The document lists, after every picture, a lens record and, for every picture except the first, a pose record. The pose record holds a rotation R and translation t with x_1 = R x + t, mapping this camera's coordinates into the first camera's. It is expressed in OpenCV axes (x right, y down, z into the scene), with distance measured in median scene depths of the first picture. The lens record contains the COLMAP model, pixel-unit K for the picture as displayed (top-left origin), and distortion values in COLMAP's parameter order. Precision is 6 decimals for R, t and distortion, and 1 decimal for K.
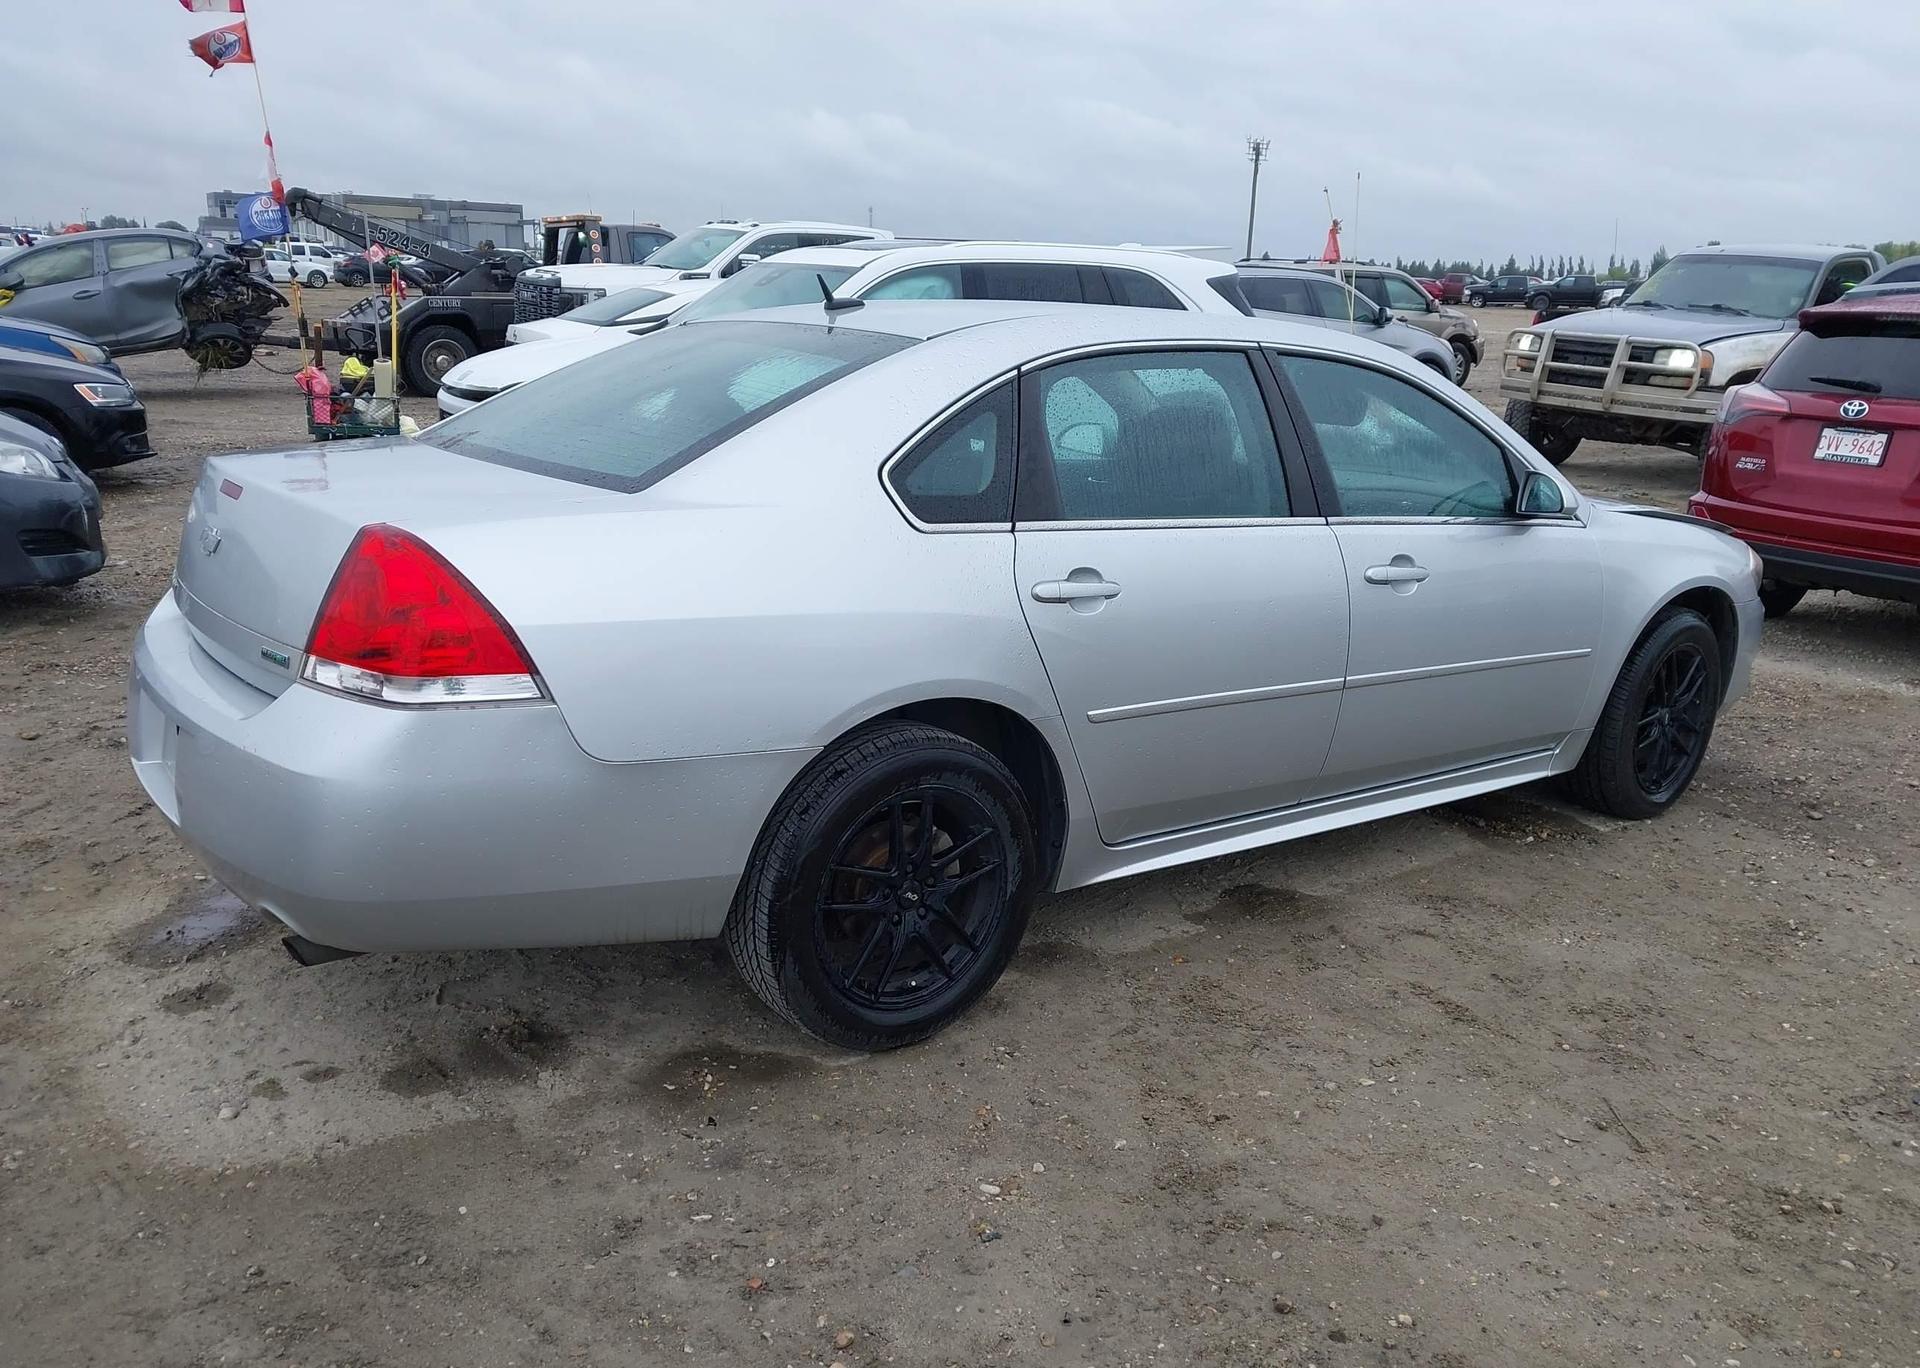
lens RADIAL K [[1488.7, 0, 959.6], [0, 1488.7, 829.1], [0, 0, 1]] dist [0.043413, -0.039423]
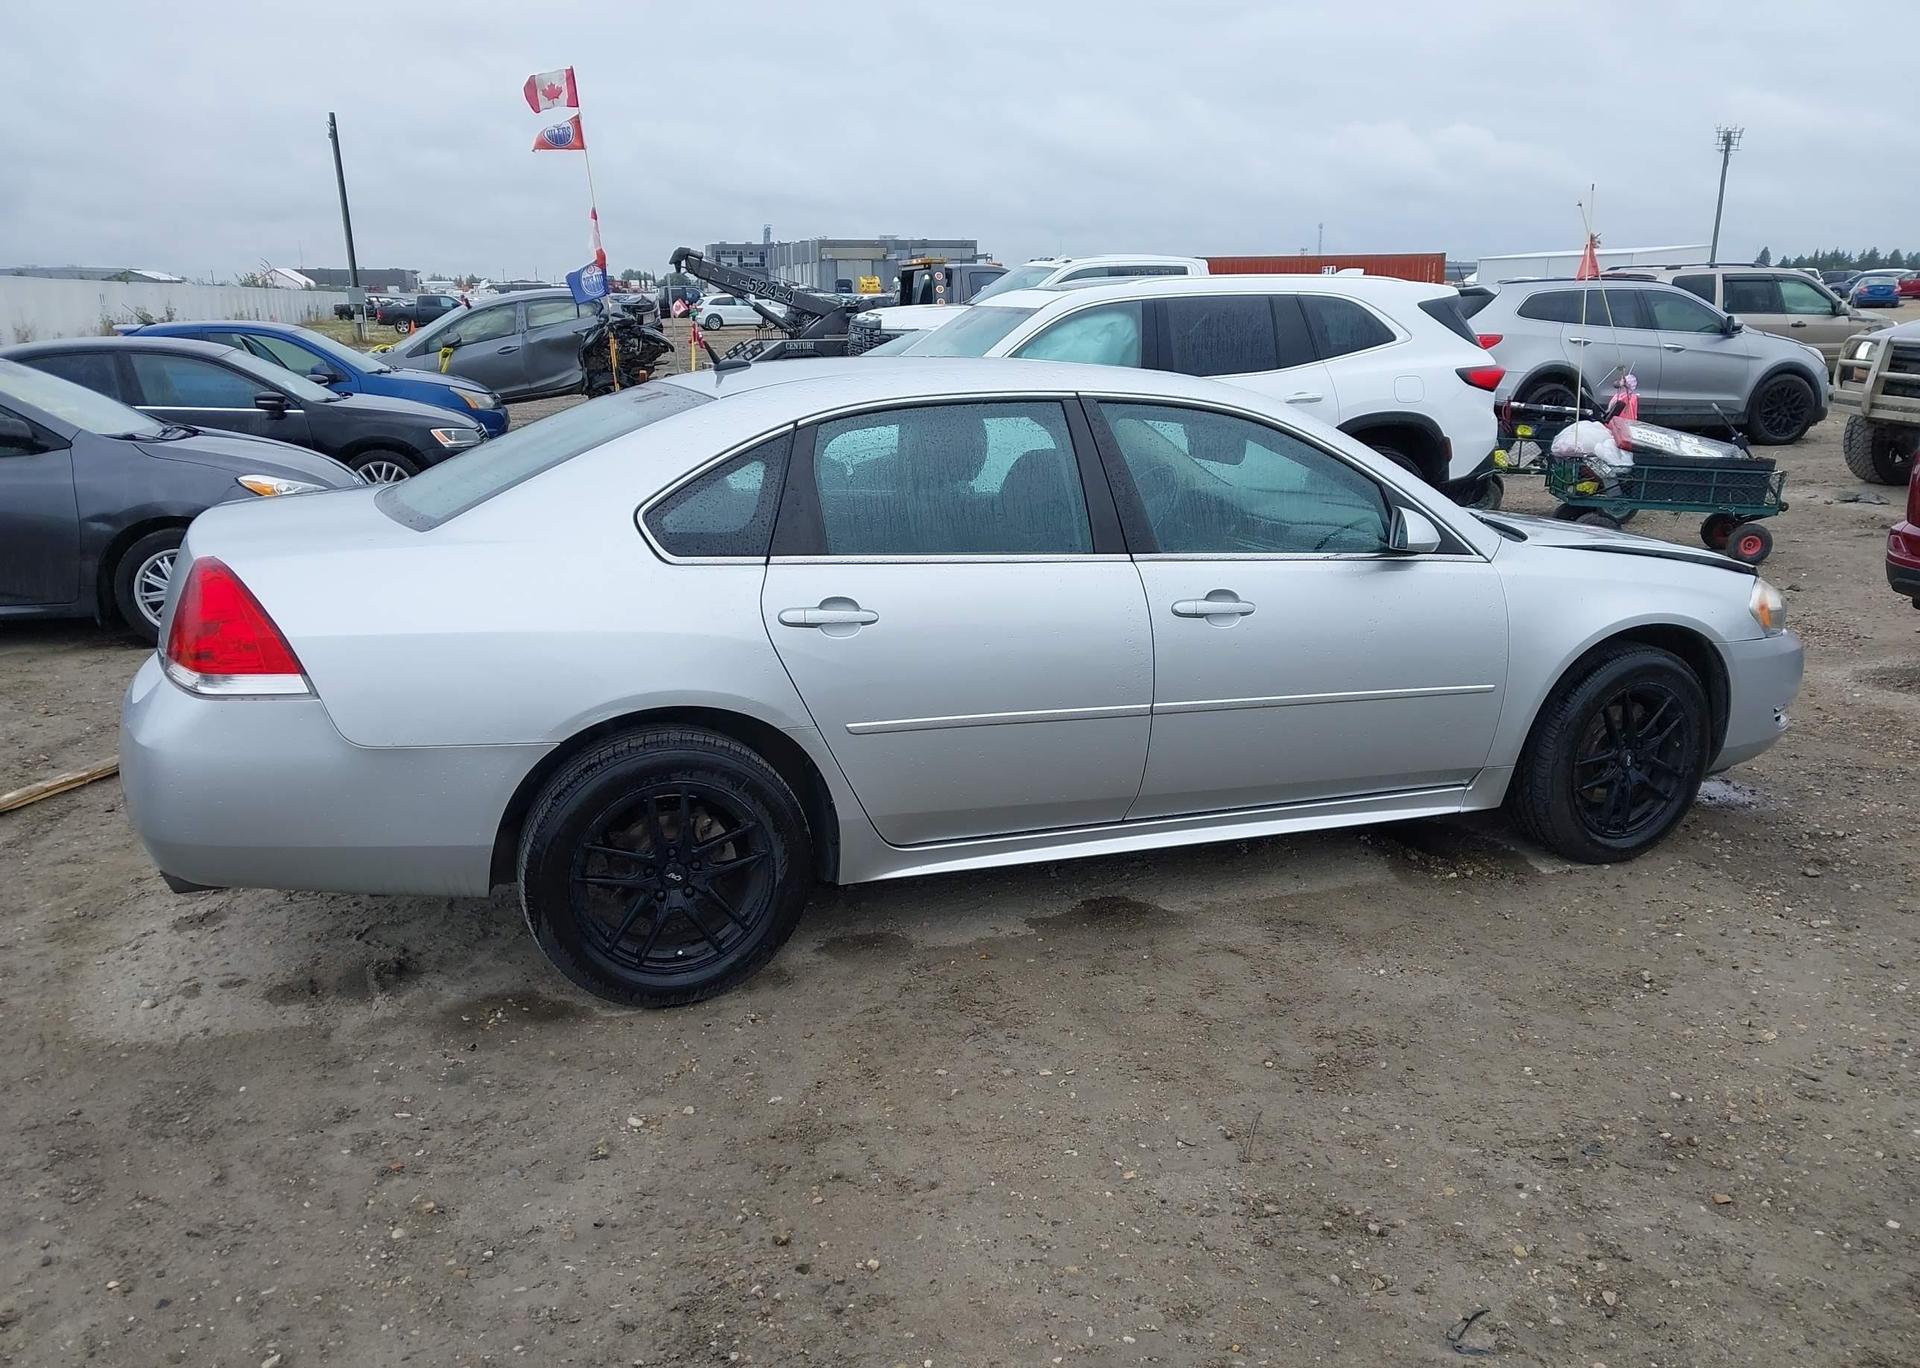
lens RADIAL K [[1488.9, 0, 970.7], [0, 1488.9, 835.8], [0, 0, 1]] dist [0.010728, 0.011810]
pose [[0.960491, 0.058159, -0.272166, 0.465606], [-0.060112, 0.998191, 0.001163, -0.001668], [0.271742, 0.015243, 0.962250, -0.053715]]
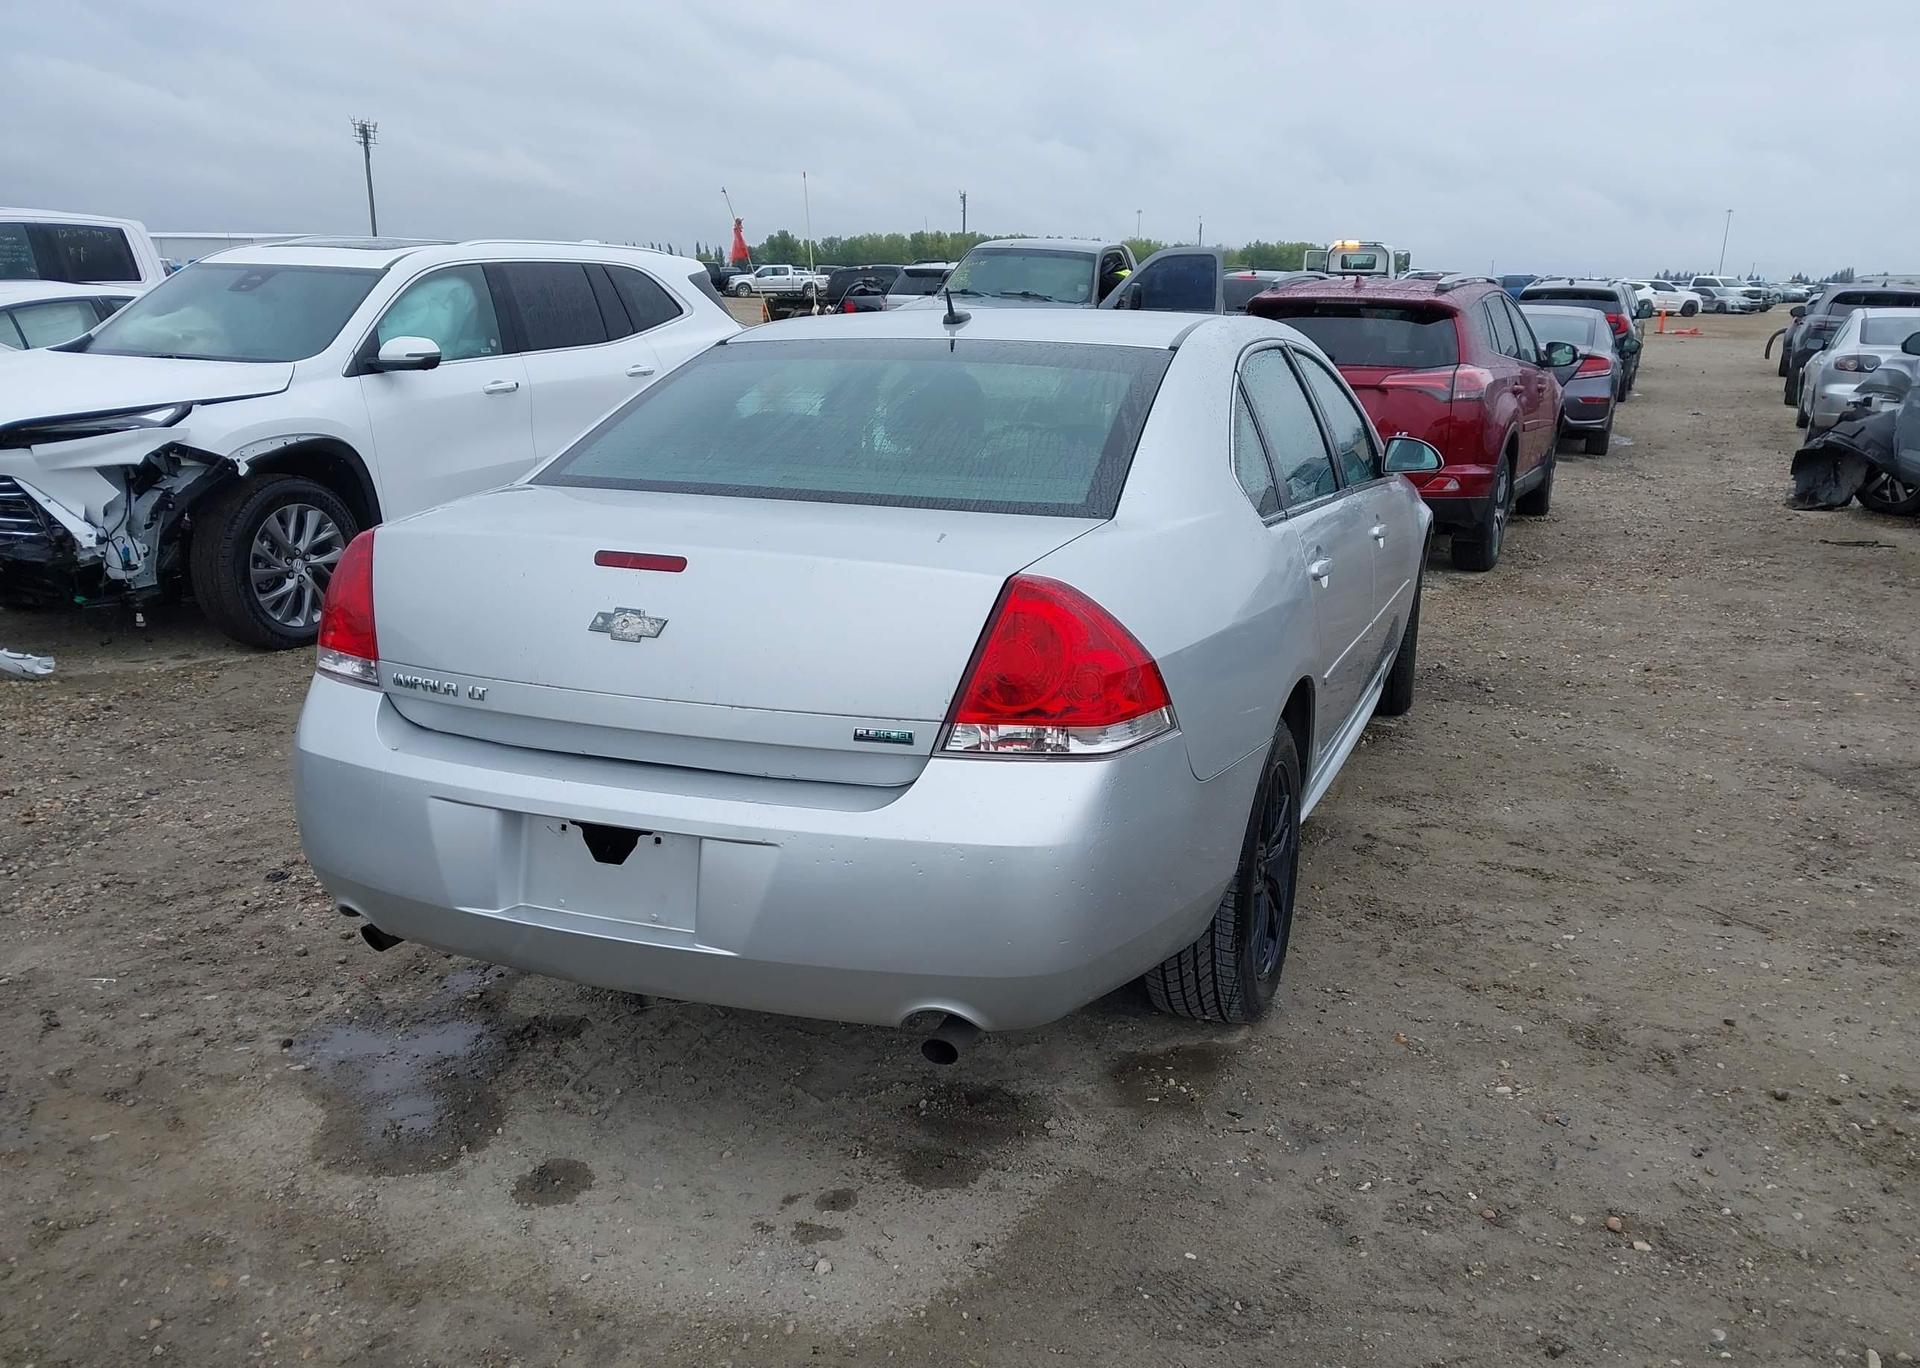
lens RADIAL K [[1511.8, 0, 971.7], [0, 1511.8, 805.2], [0, 0, 1]] dist [0.016242, -0.009325]
pose [[0.843173, -0.191623, 0.502335, -0.685491], [0.196287, 0.979550, 0.044194, -0.080921], [-0.500530, 0.061339, 0.863543, 0.152493]]
